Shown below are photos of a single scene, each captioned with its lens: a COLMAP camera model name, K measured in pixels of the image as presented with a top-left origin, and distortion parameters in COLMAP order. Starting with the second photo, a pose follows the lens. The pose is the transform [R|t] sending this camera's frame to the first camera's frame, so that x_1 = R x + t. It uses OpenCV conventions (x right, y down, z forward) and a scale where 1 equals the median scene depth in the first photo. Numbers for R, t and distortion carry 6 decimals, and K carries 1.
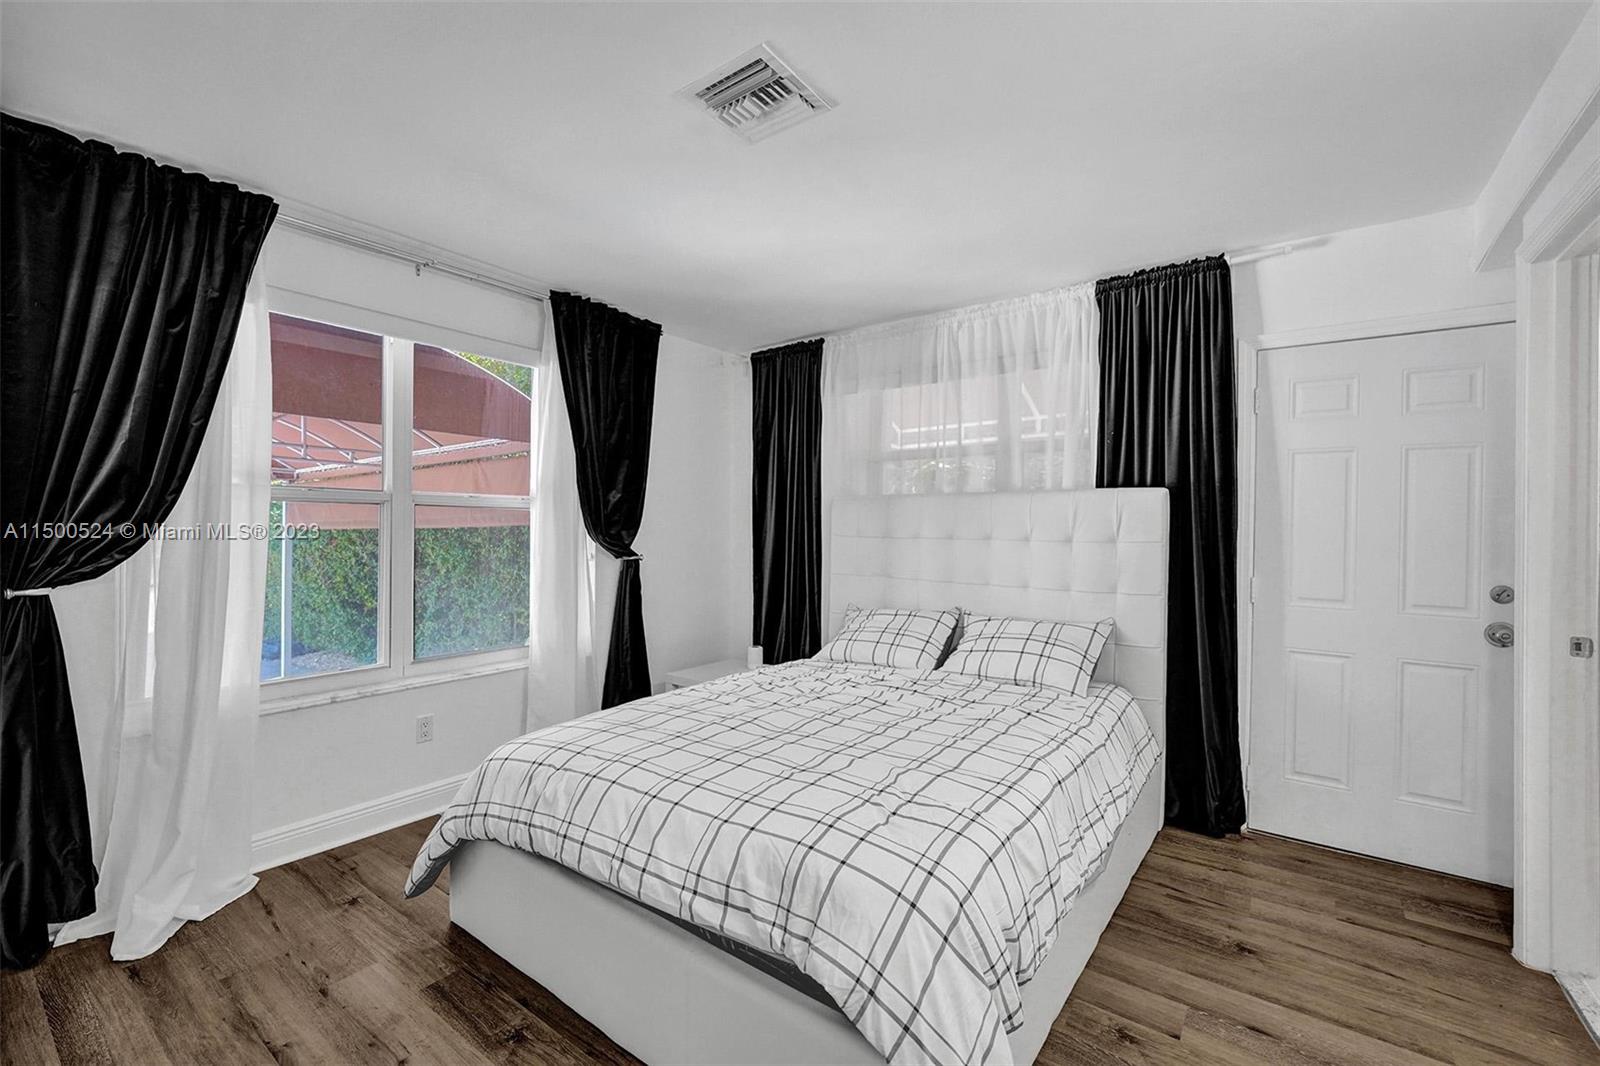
lens RADIAL K [[662.9, 0, 805.8], [0, 662.9, 527.7], [0, 0, 1]] dist [0.000072, -0.000107]
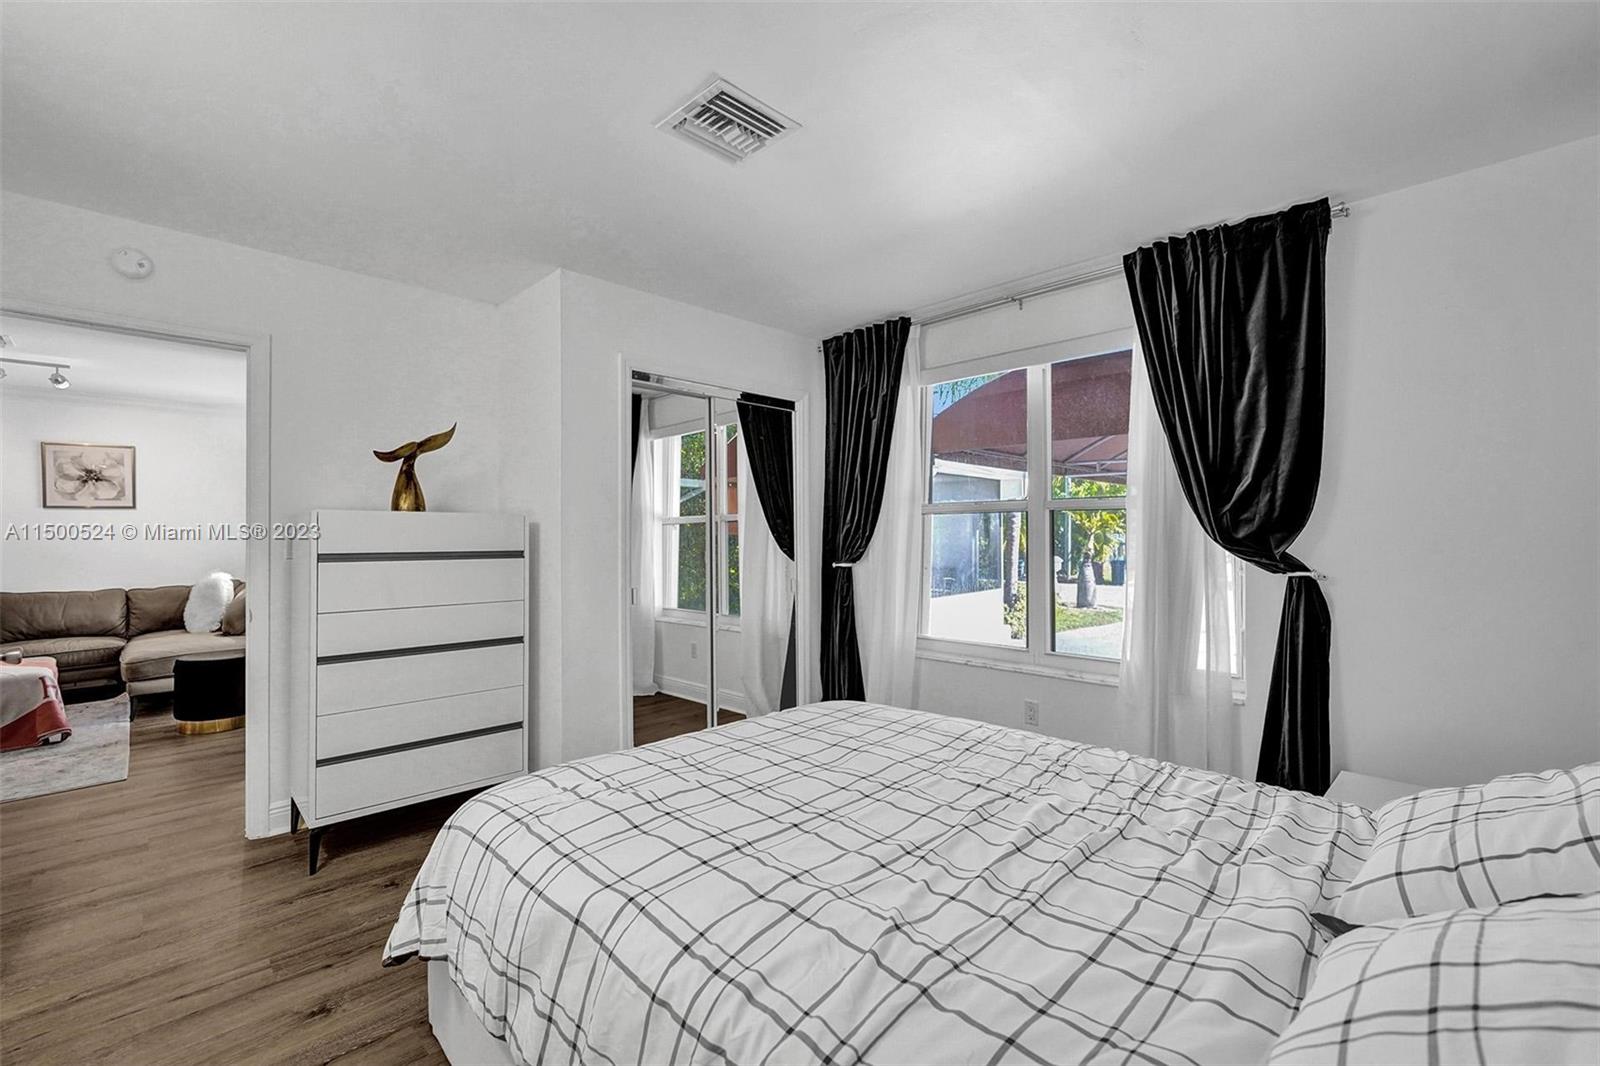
lens RADIAL K [[684.9, 0, 800.0], [0, 684.9, 533.0], [0, 0, 1]] dist [-0.000189, -0.000182]
pose [[-0.153178, 0.000836, -0.988198, 0.653240], [0.013254, 0.999911, -0.001208, -0.001718], [0.988110, -0.013283, -0.153175, 0.829778]]
